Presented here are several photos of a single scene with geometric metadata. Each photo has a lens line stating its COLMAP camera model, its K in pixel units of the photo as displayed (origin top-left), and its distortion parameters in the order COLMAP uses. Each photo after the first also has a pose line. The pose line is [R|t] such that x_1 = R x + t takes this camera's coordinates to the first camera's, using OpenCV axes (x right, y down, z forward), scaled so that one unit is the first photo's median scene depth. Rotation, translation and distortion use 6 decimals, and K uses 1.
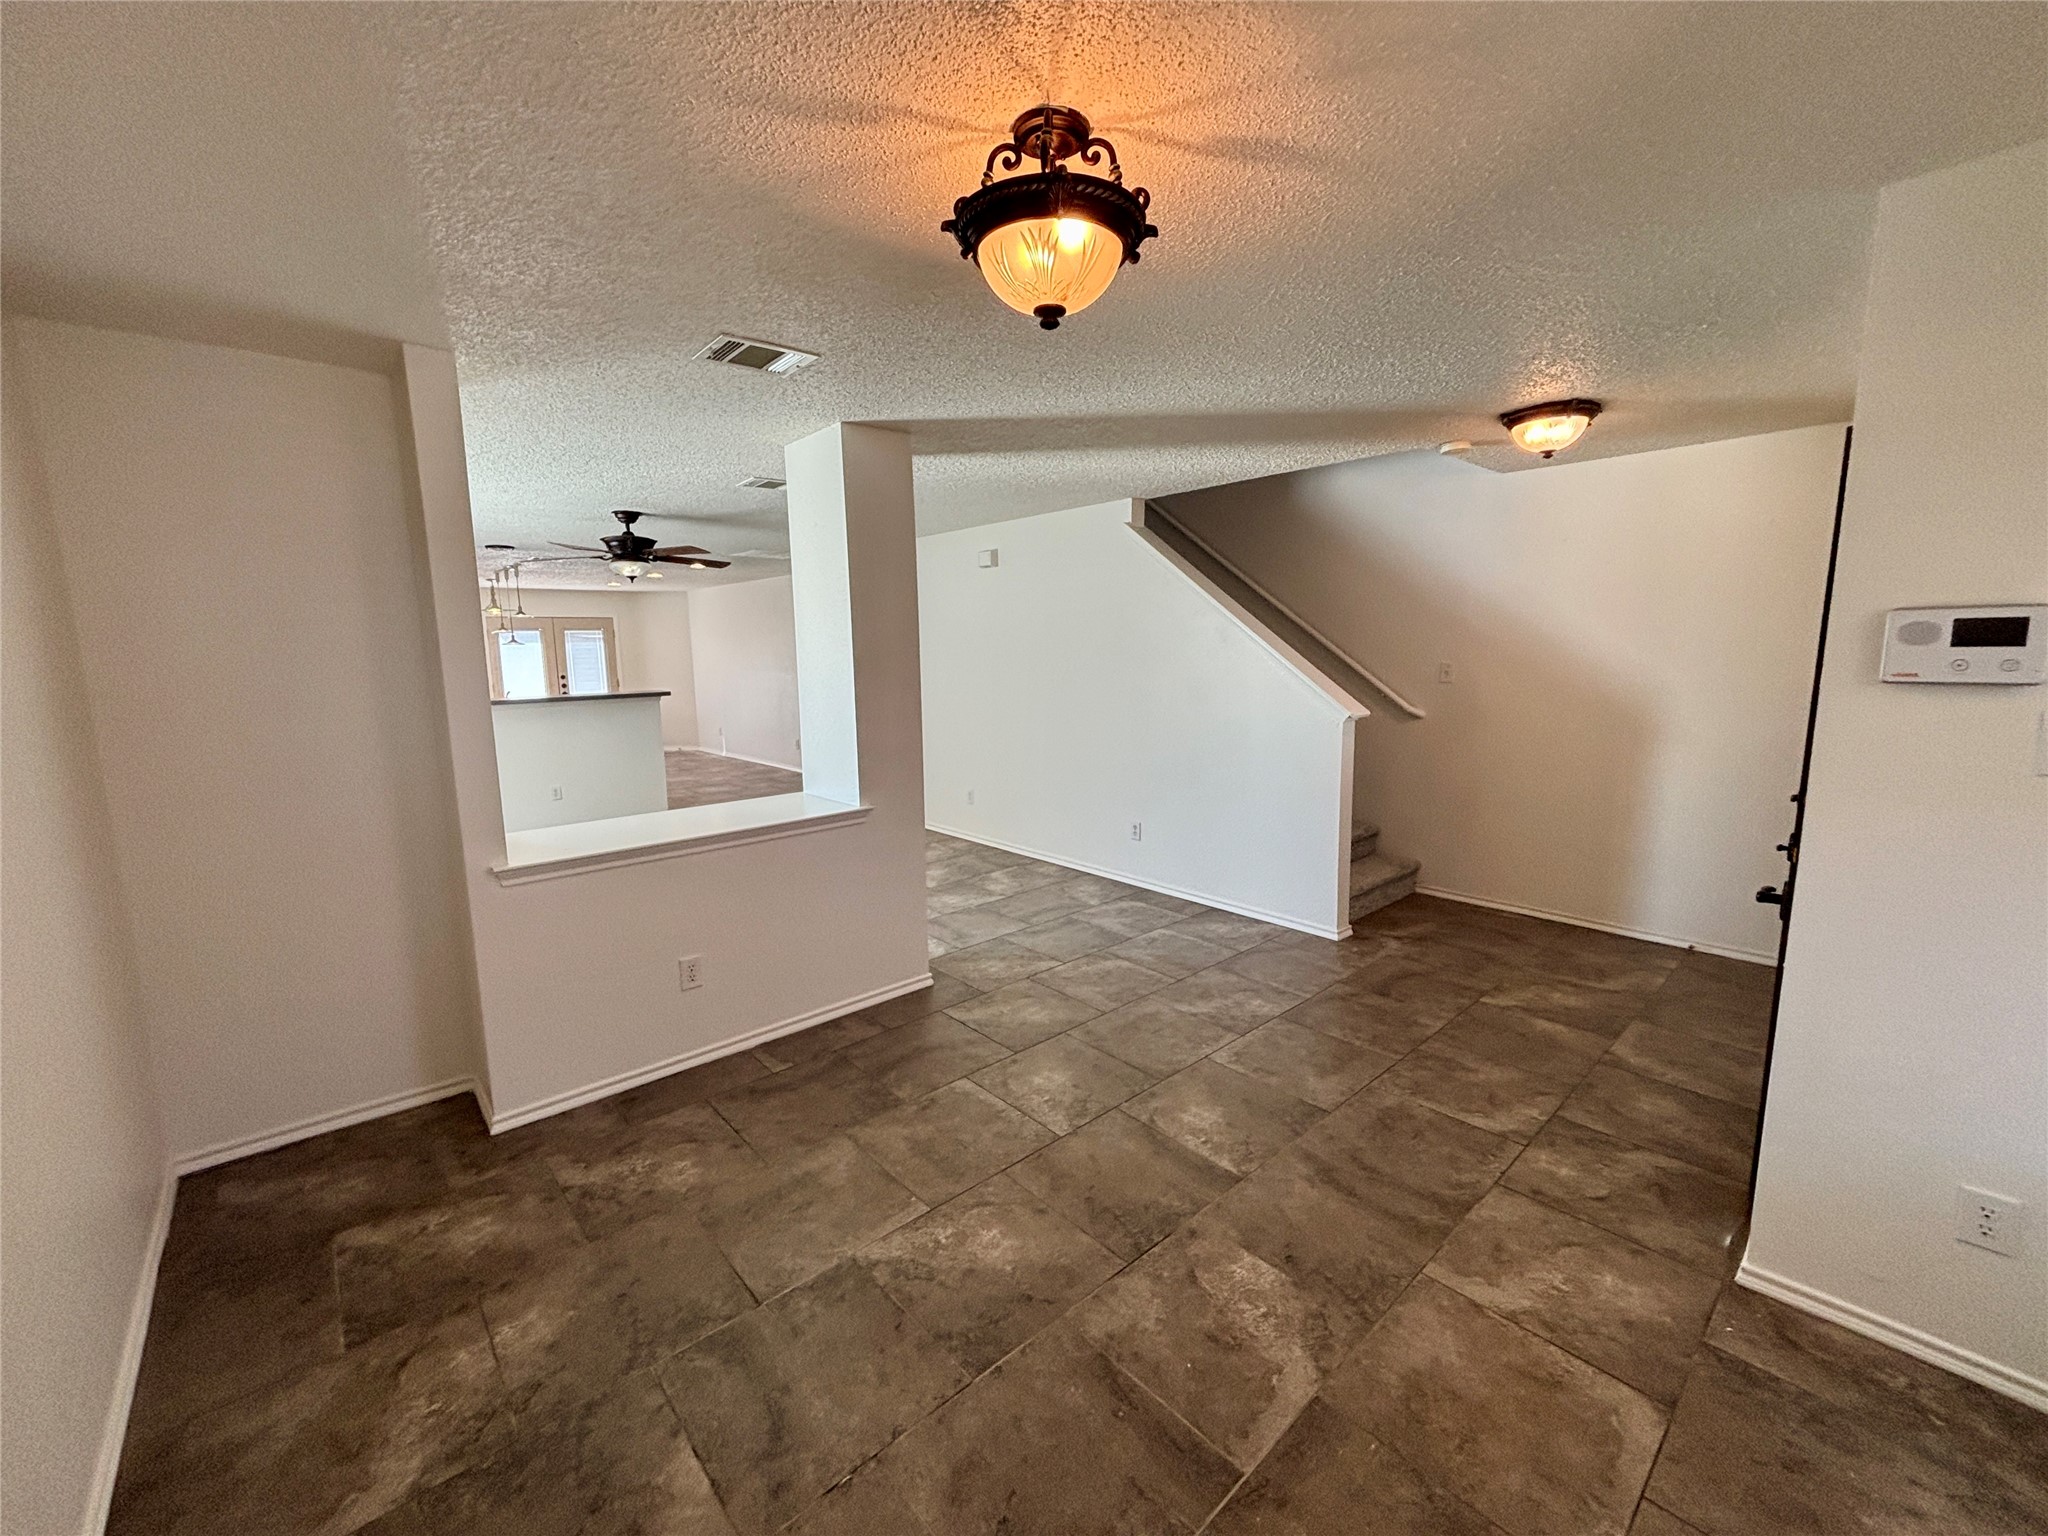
lens RADIAL K [[827.9, 0, 1016.2], [0, 827.9, 770.8], [0, 0, 1]] dist [-0.000460, -0.000128]
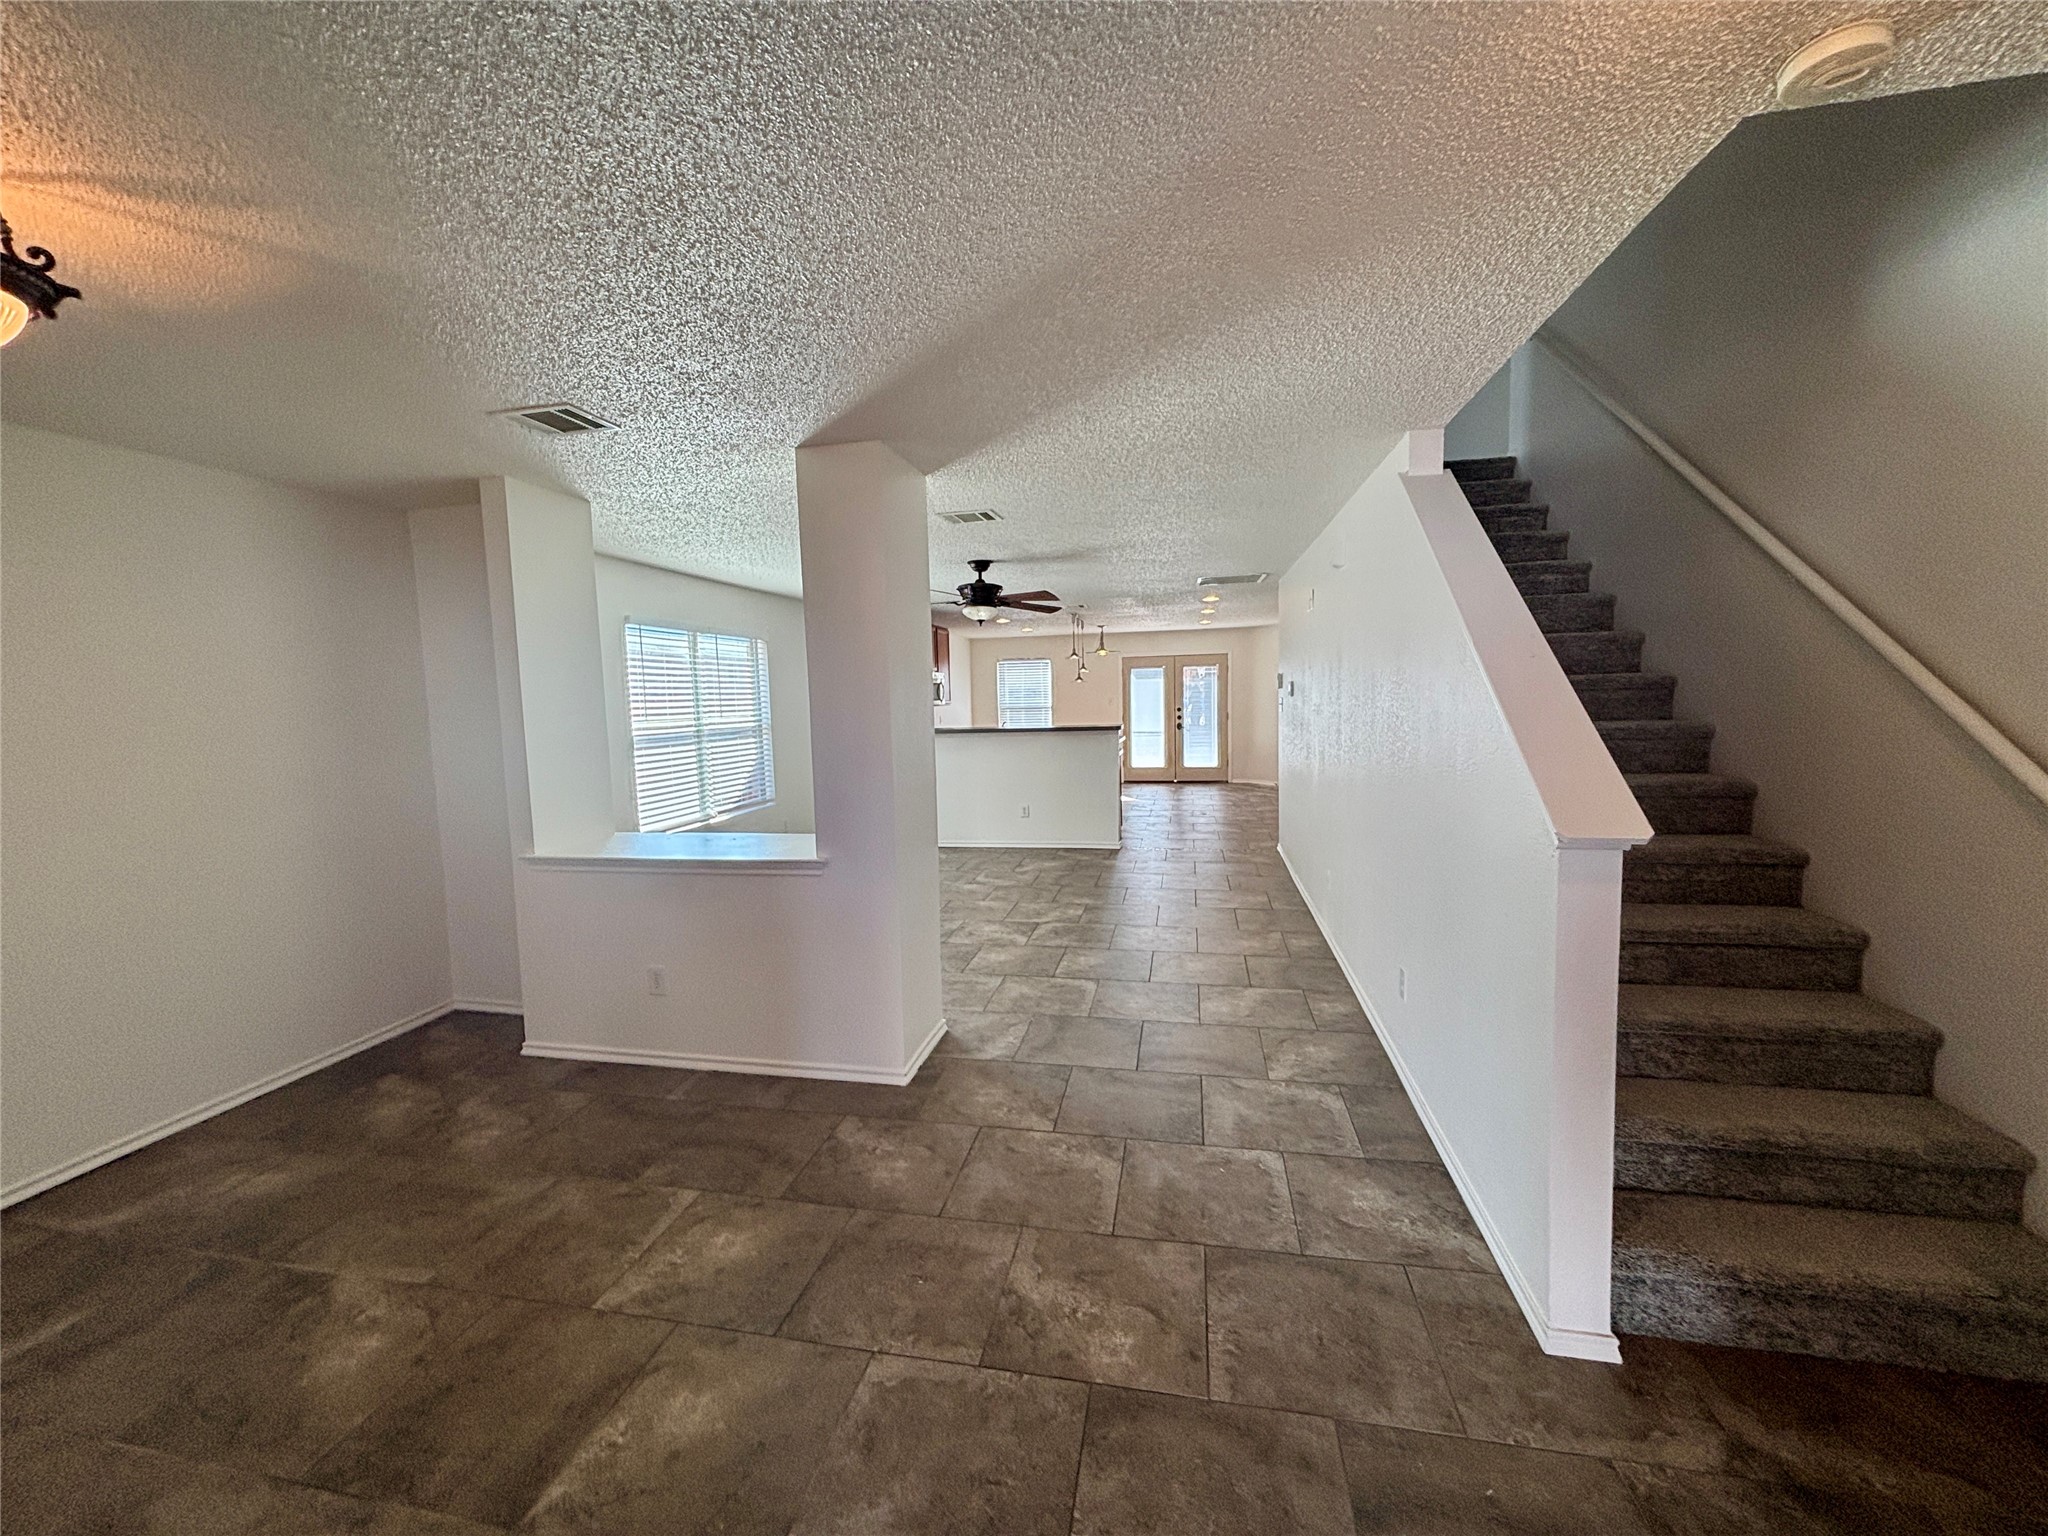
lens RADIAL K [[827.9, 0, 1027.4], [0, 827.9, 768.1], [0, 0, 1]] dist [-0.000460, -0.000128]
pose [[0.608087, 0.079397, -0.789890, 0.571723], [-0.112412, 0.993572, 0.013331, -0.081925], [0.785871, 0.080687, 0.613103, 0.515901]]
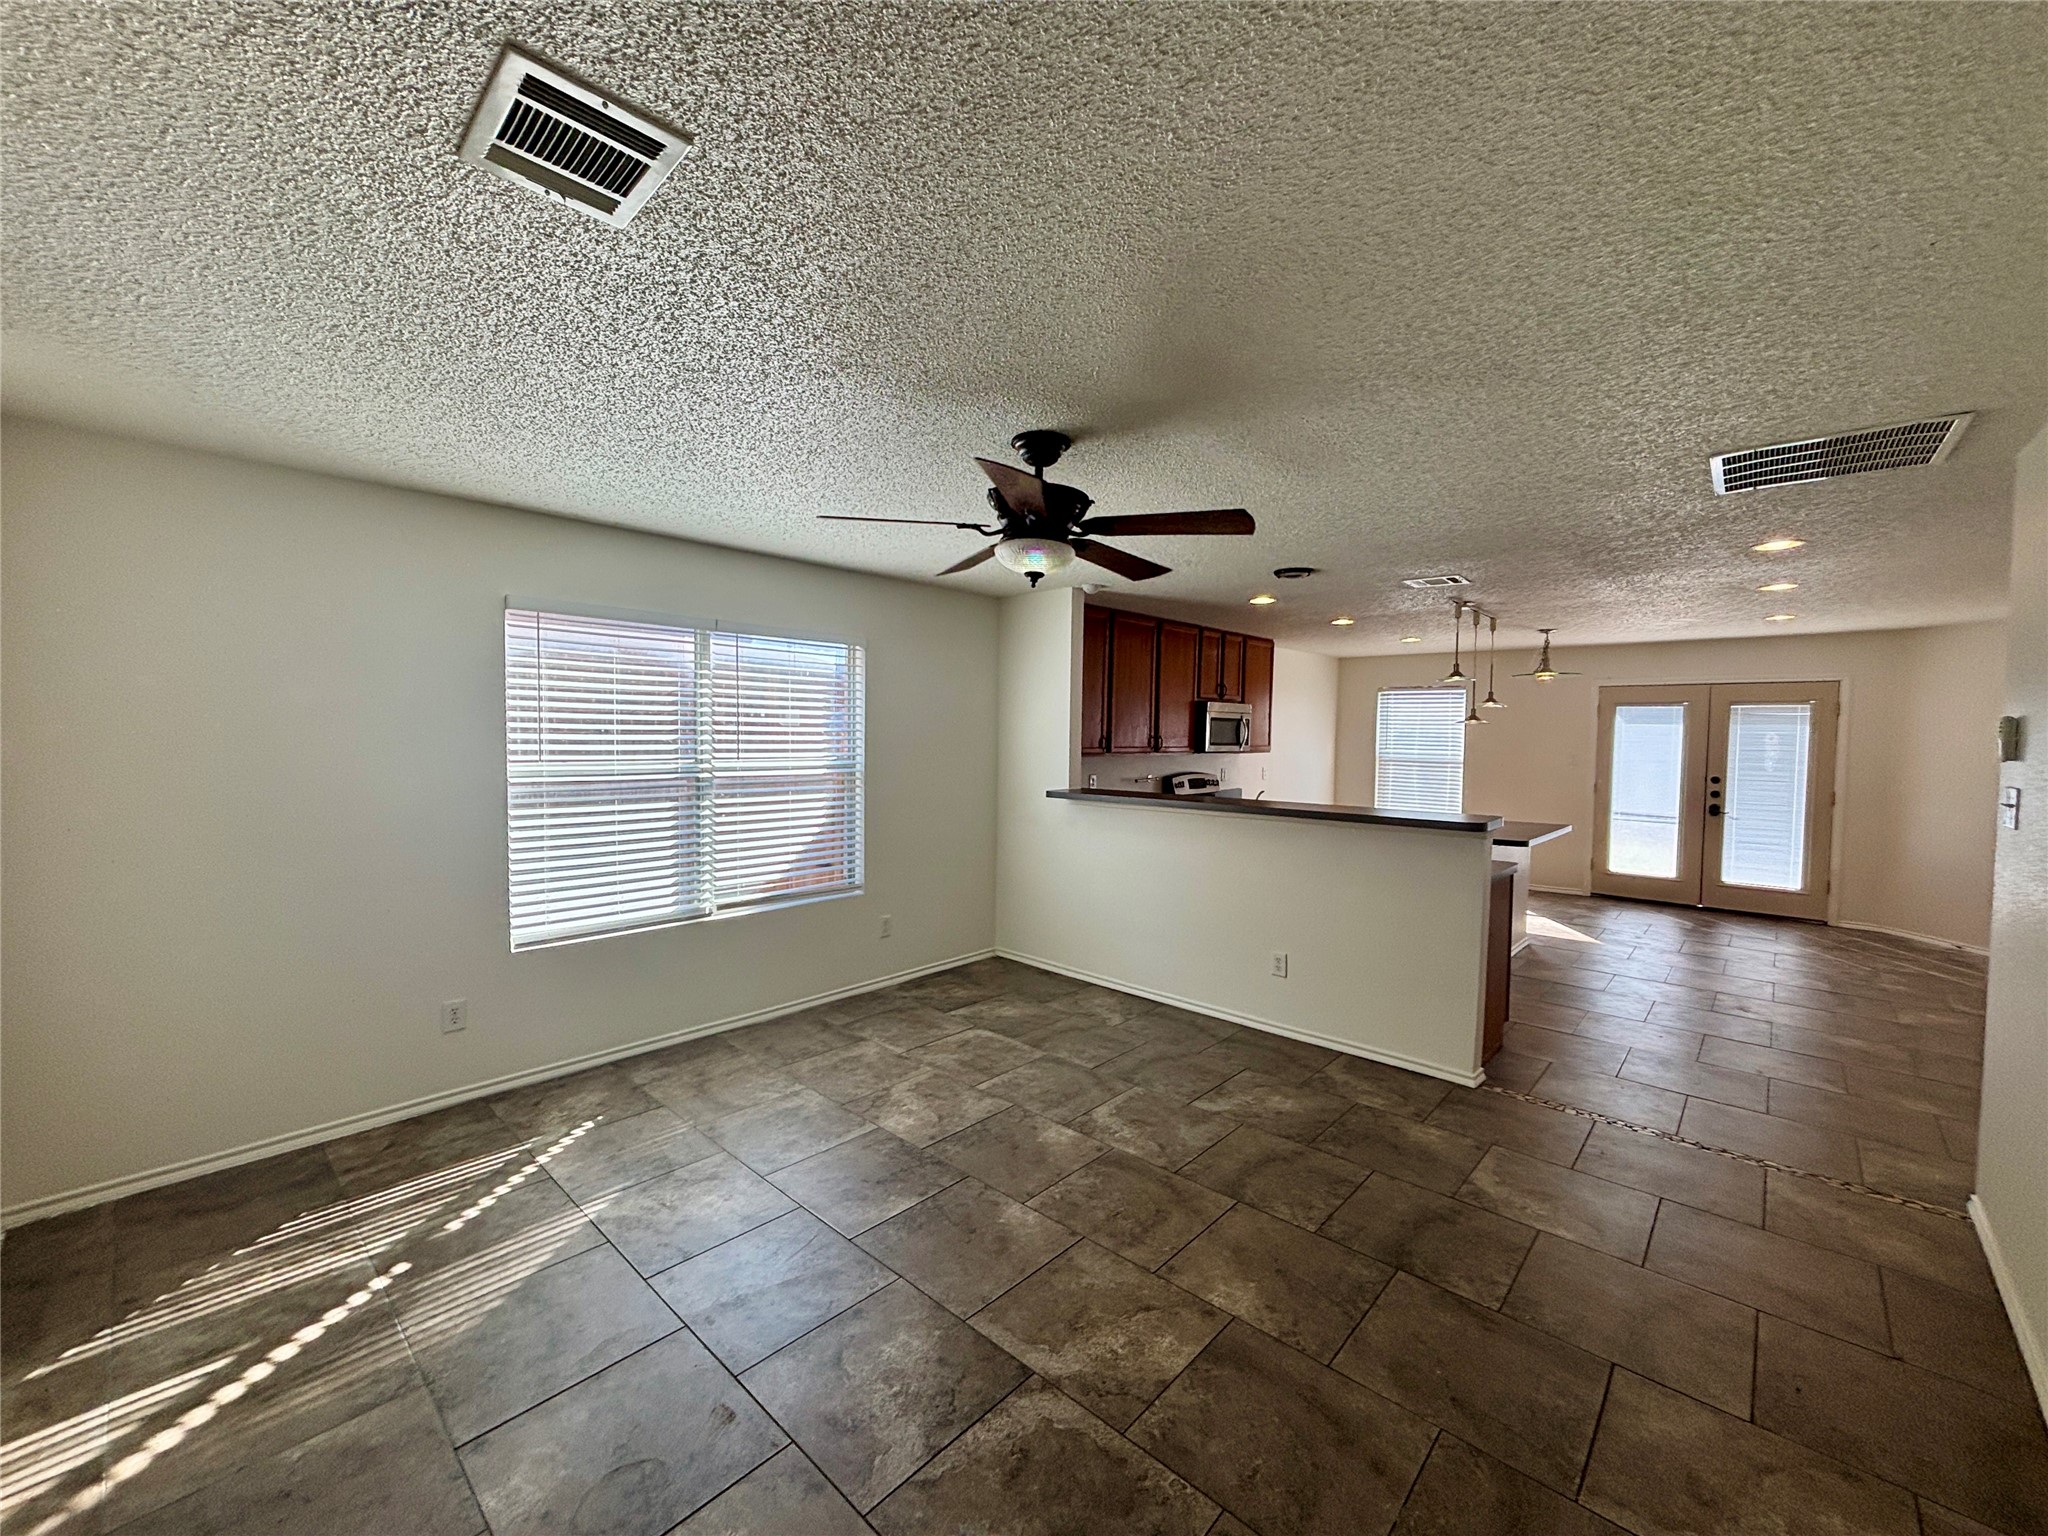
lens RADIAL K [[827.9, 0, 1018.2], [0, 827.9, 763.4], [0, 0, 1]] dist [-0.000460, -0.000128]
pose [[0.096442, 0.063711, -0.993297, 0.024467], [-0.169605, 0.984406, 0.046673, -0.190817], [0.980782, 0.163967, 0.105743, 1.230451]]
